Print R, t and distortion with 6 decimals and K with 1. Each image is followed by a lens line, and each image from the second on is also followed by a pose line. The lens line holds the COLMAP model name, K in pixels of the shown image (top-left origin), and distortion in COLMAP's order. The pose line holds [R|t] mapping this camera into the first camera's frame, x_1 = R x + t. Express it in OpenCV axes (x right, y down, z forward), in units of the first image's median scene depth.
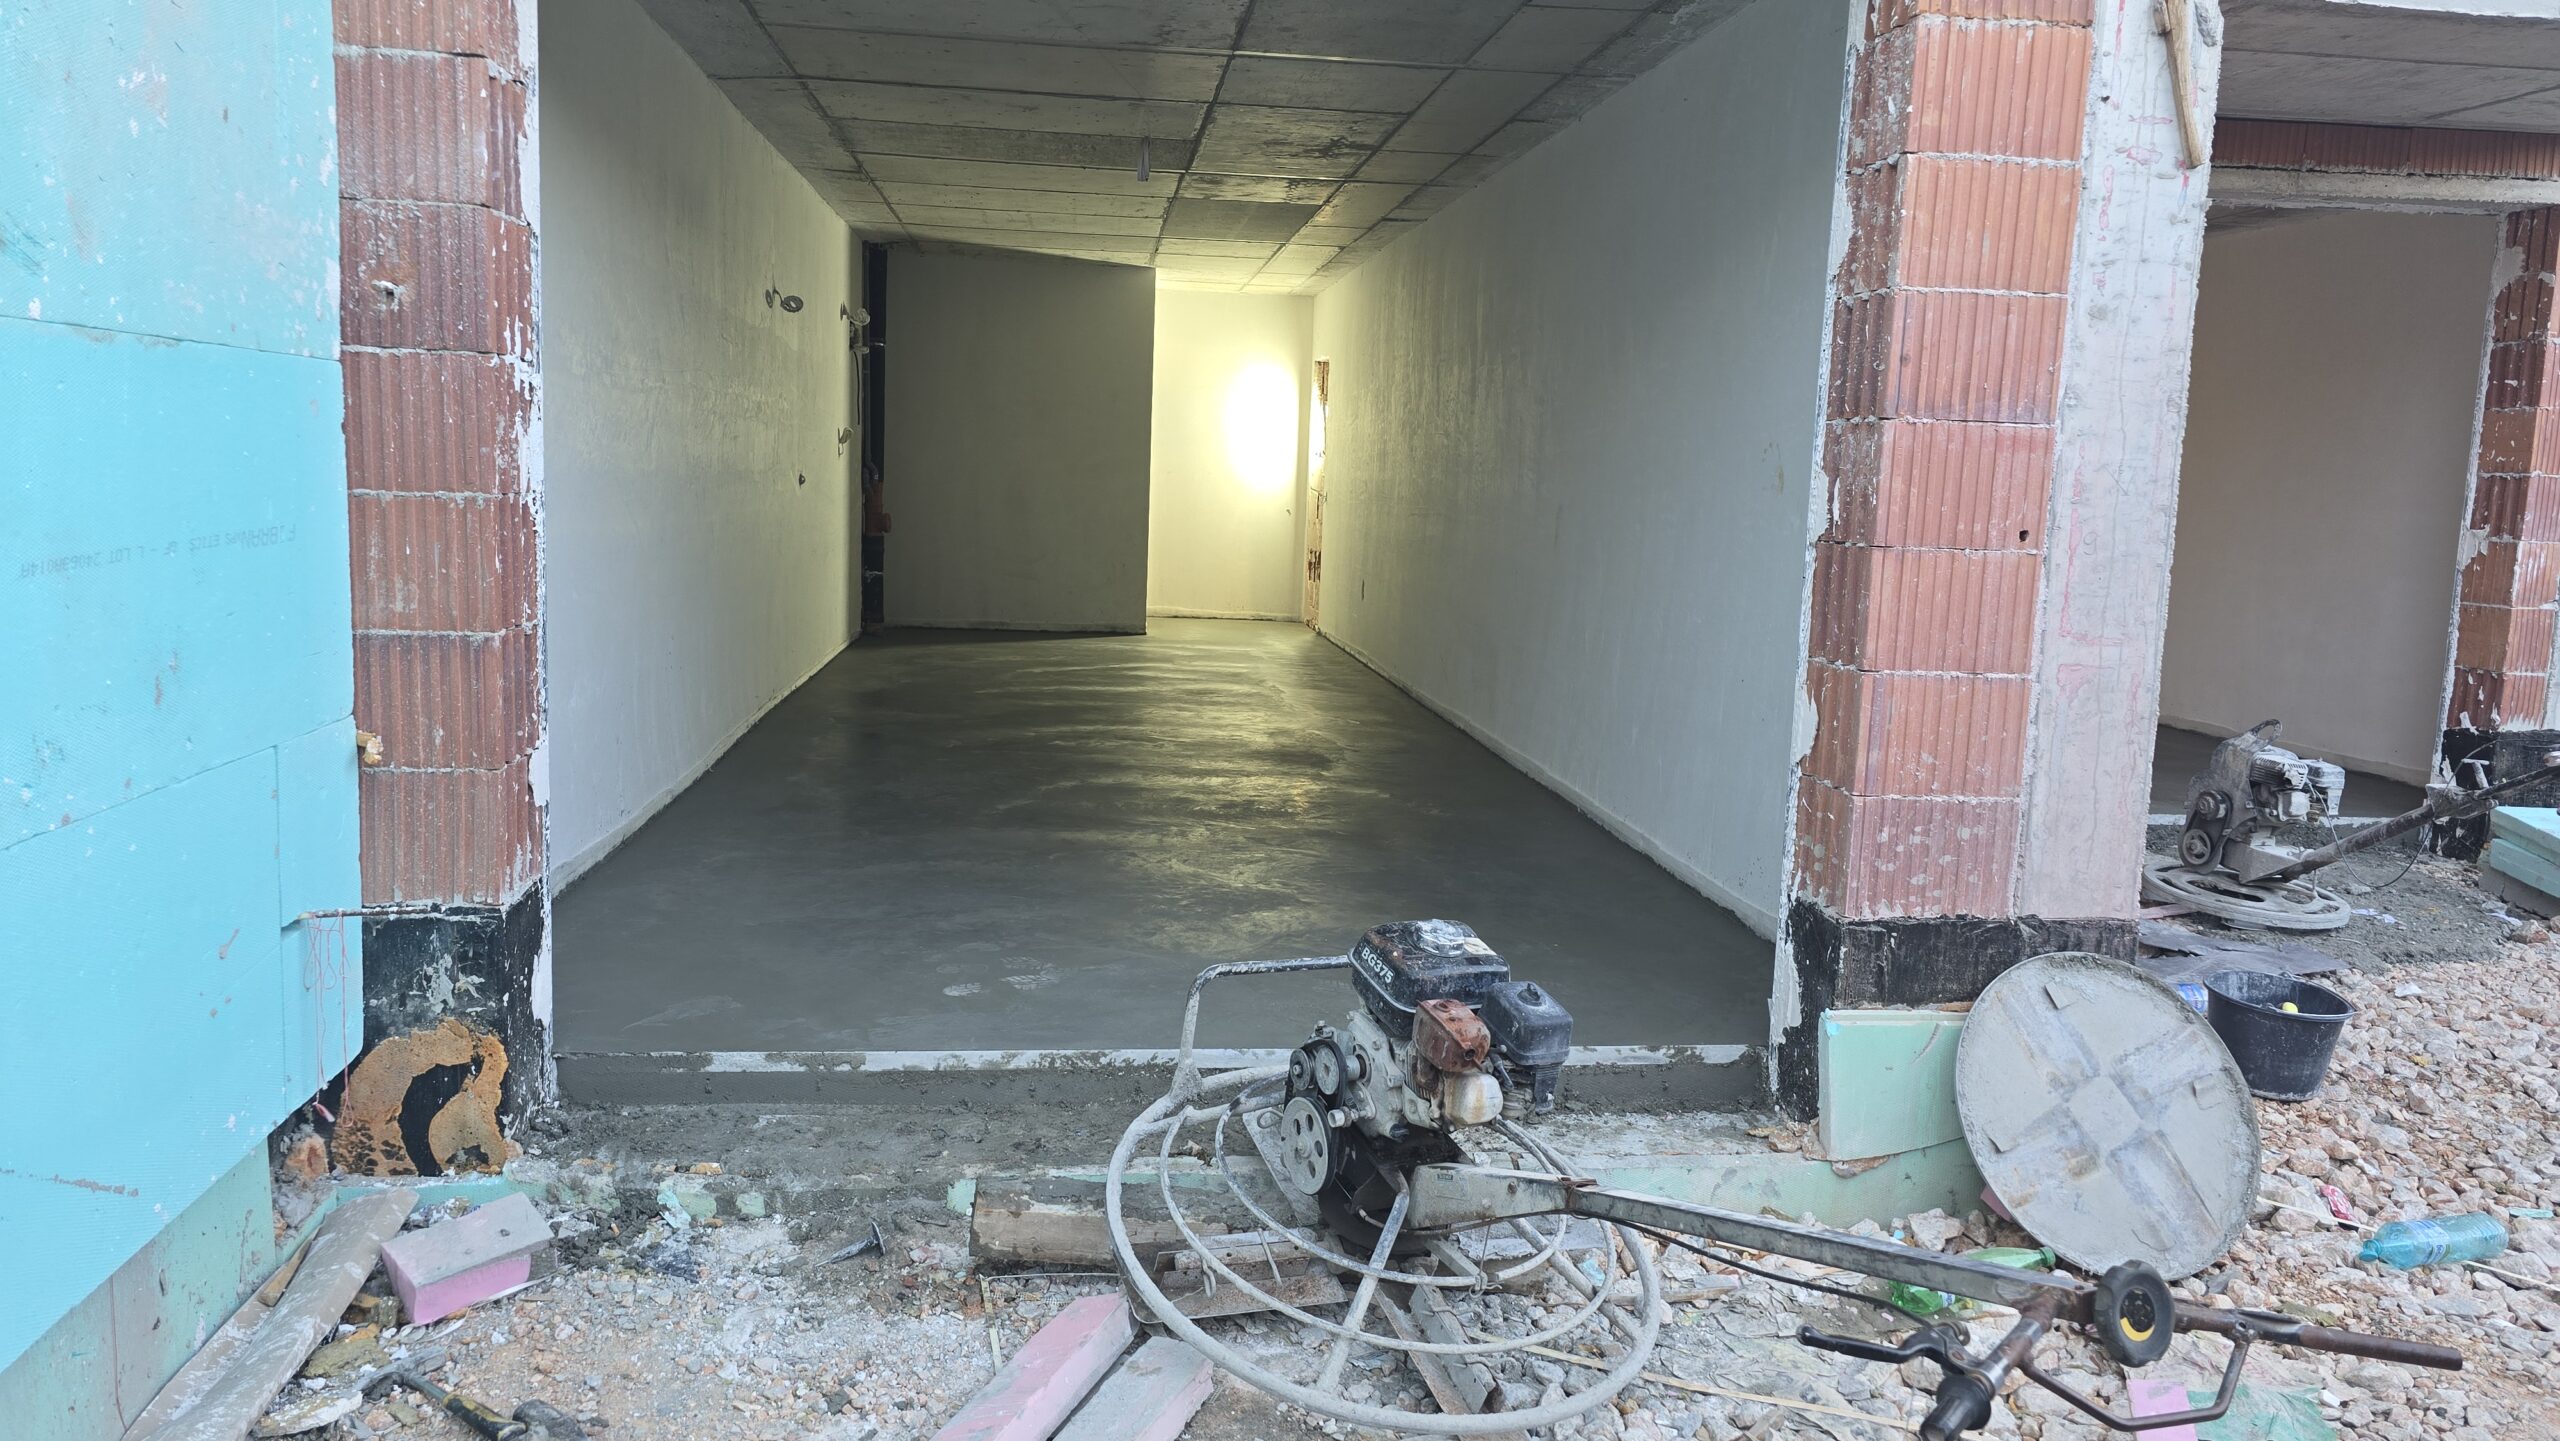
lens RADIAL K [[1695.2, 0, 1273.4], [0, 1695.2, 680.0], [0, 0, 1]] dist [0.061421, -0.063608]
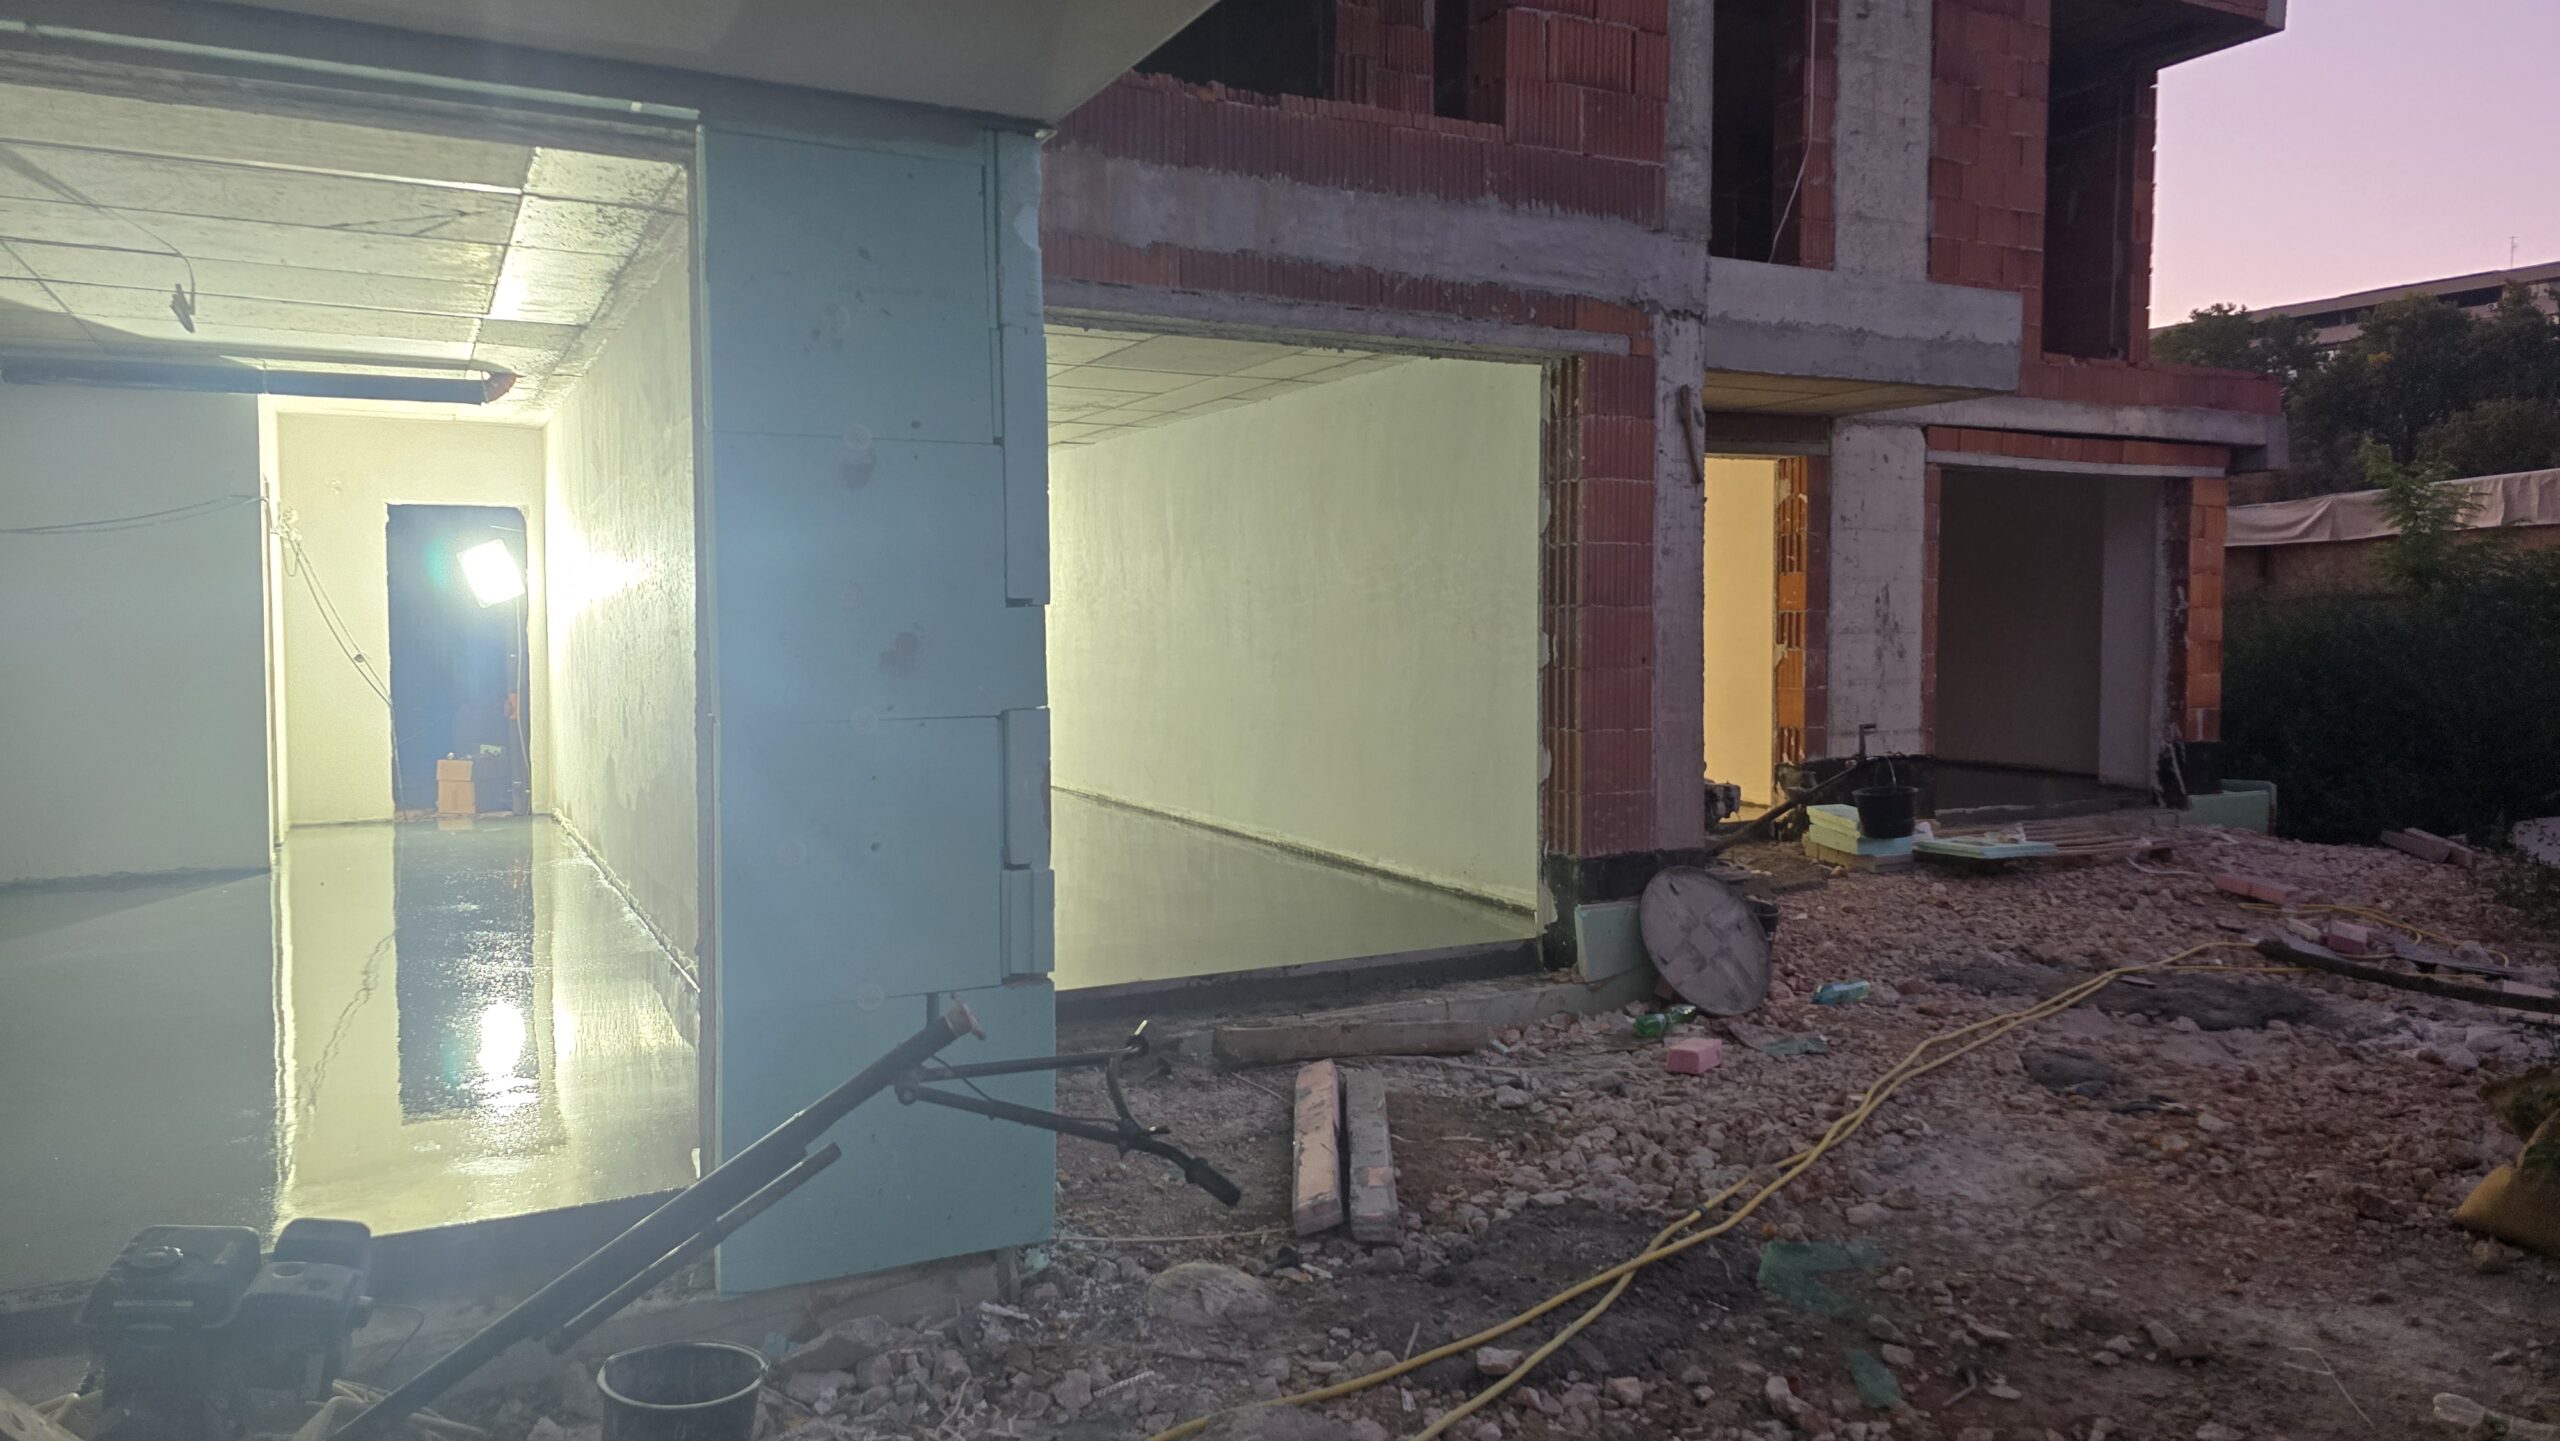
lens RADIAL K [[1671.5, 0, 1276.2], [0, 1671.5, 697.7], [0, 0, 1]] dist [0.067133, -0.056019]
pose [[0.932933, -0.053913, 0.355992, -0.650540], [0.079366, 0.995199, -0.057275, 0.037199], [-0.351195, 0.081687, 0.932732, -0.668827]]
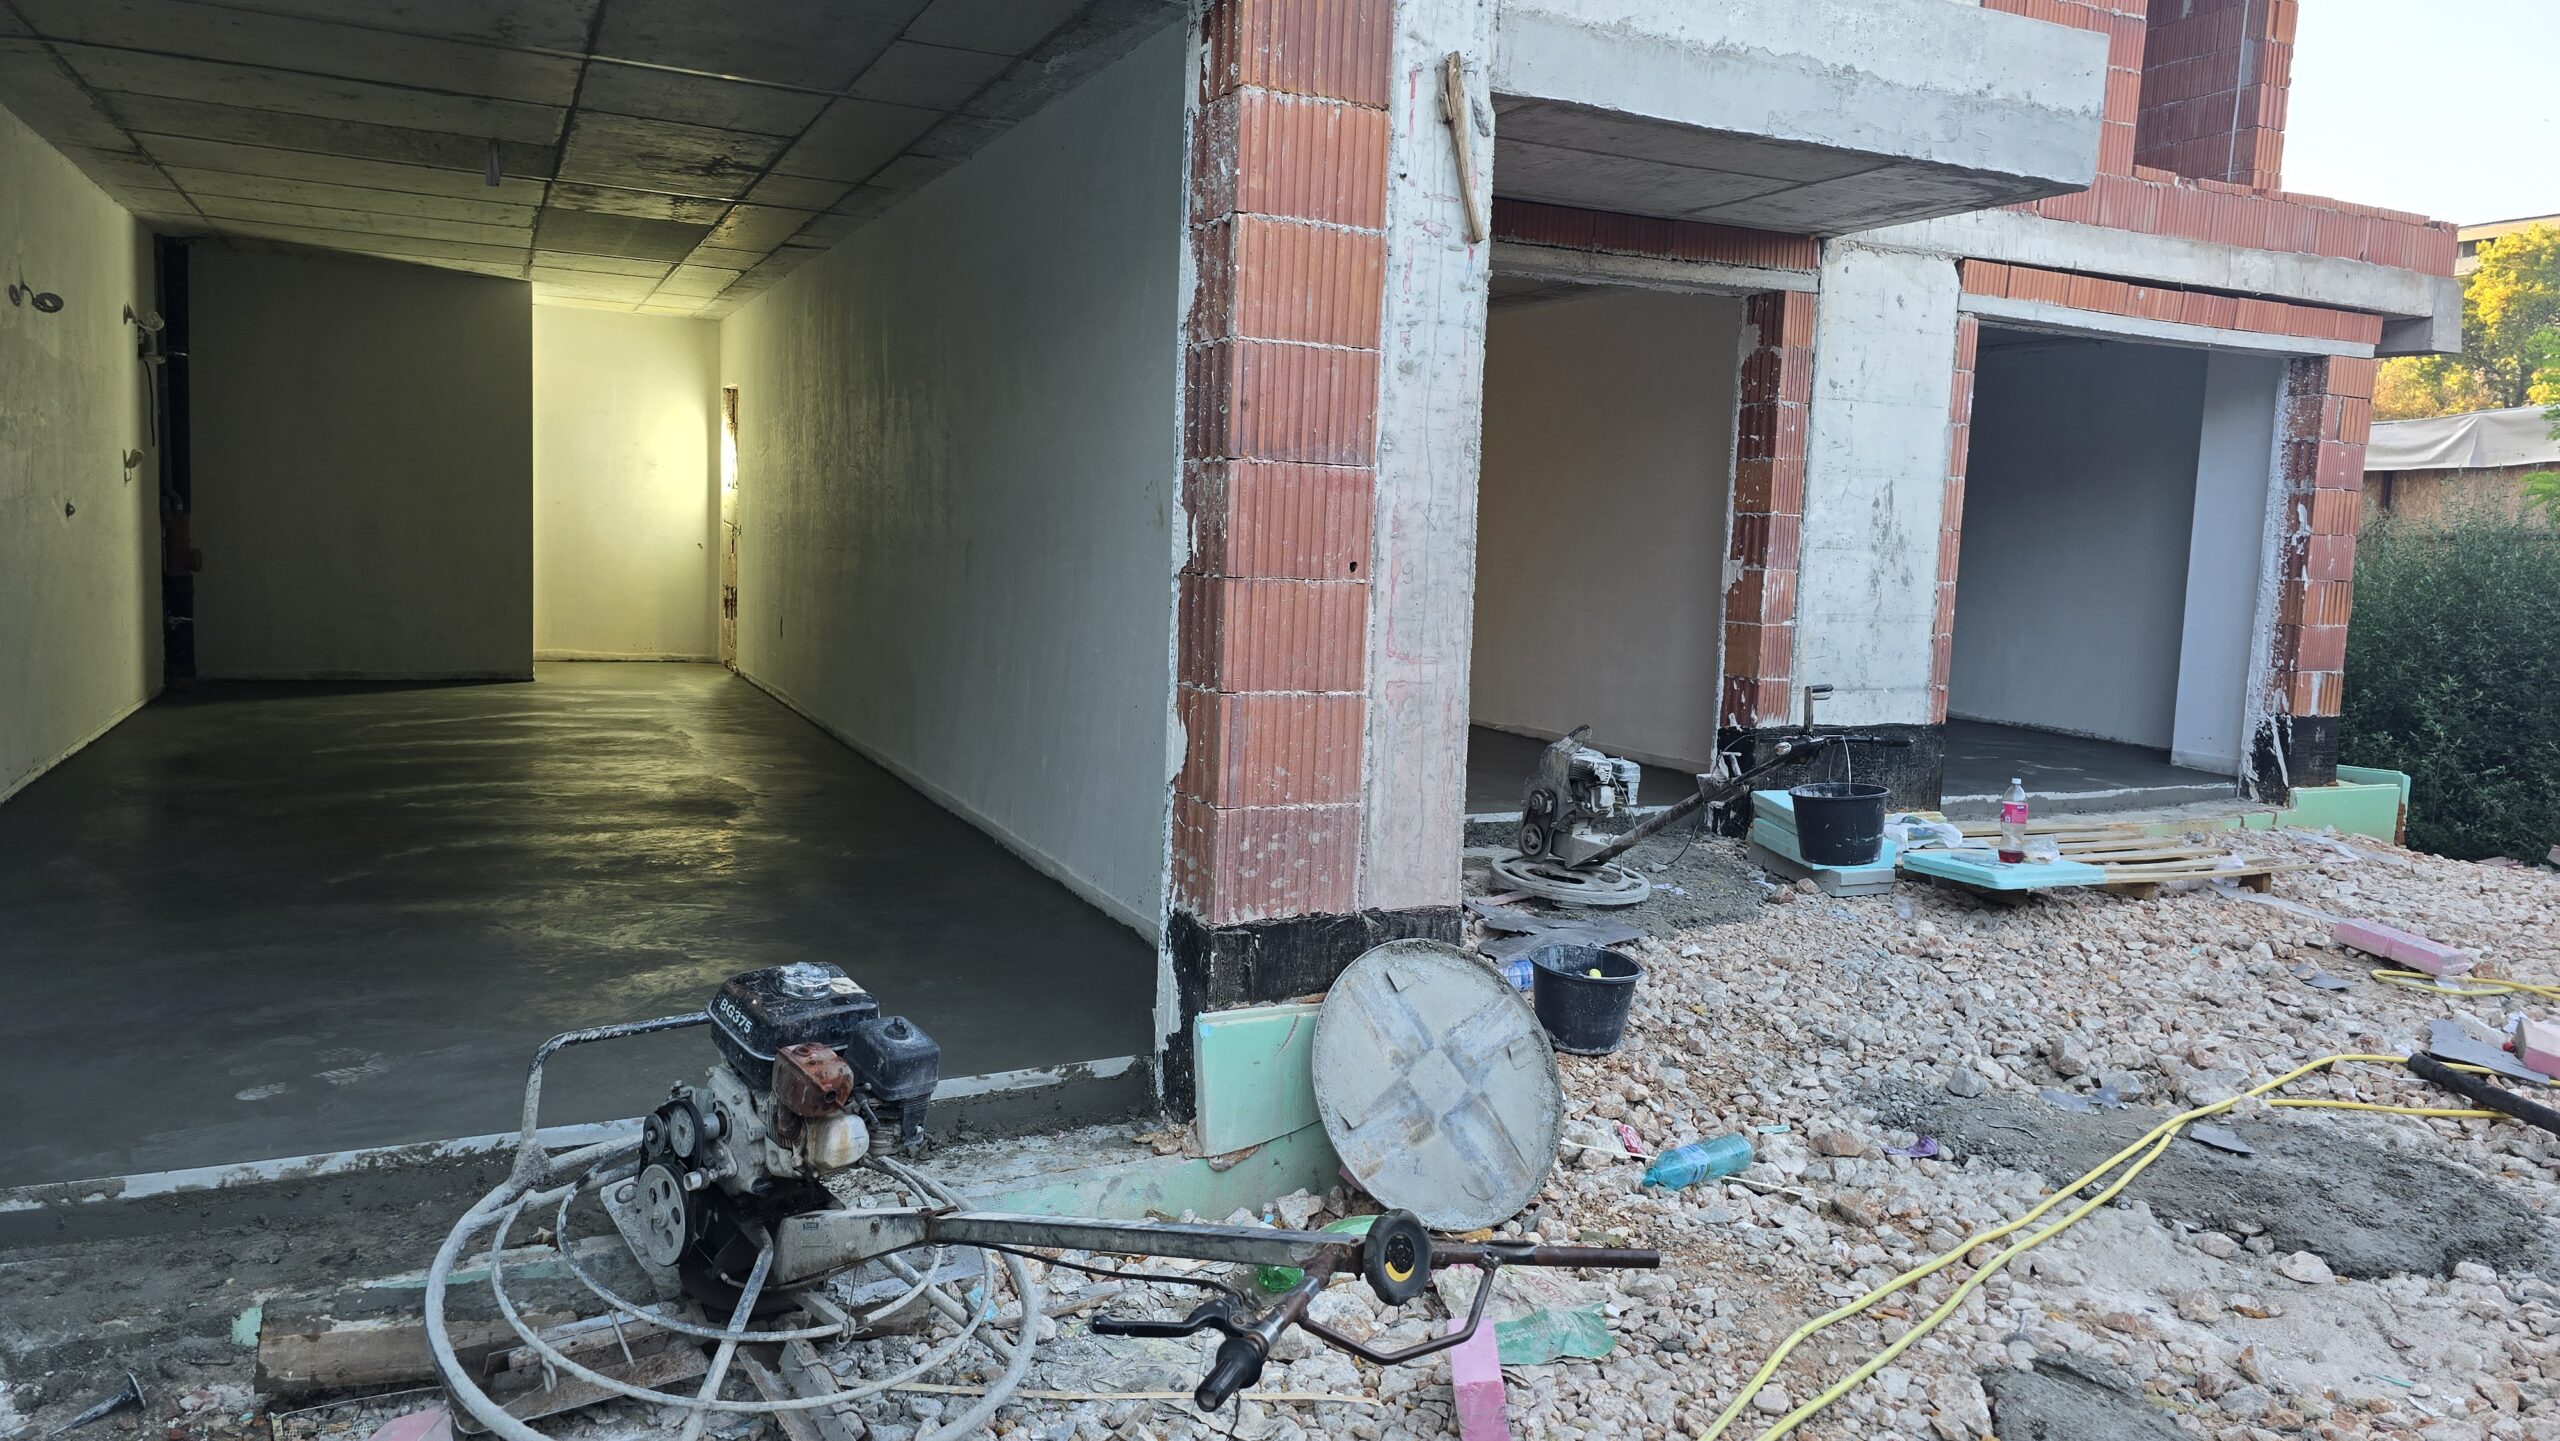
lens RADIAL K [[1686.4, 0, 1289.6], [0, 1686.4, 689.8], [0, 0, 1]] dist [0.068404, -0.061917]
pose [[0.942909, -0.031418, 0.331566, 0.034649], [0.036213, 0.999310, -0.008292, 0.002633], [-0.331077, 0.019826, 0.943395, -0.011375]]
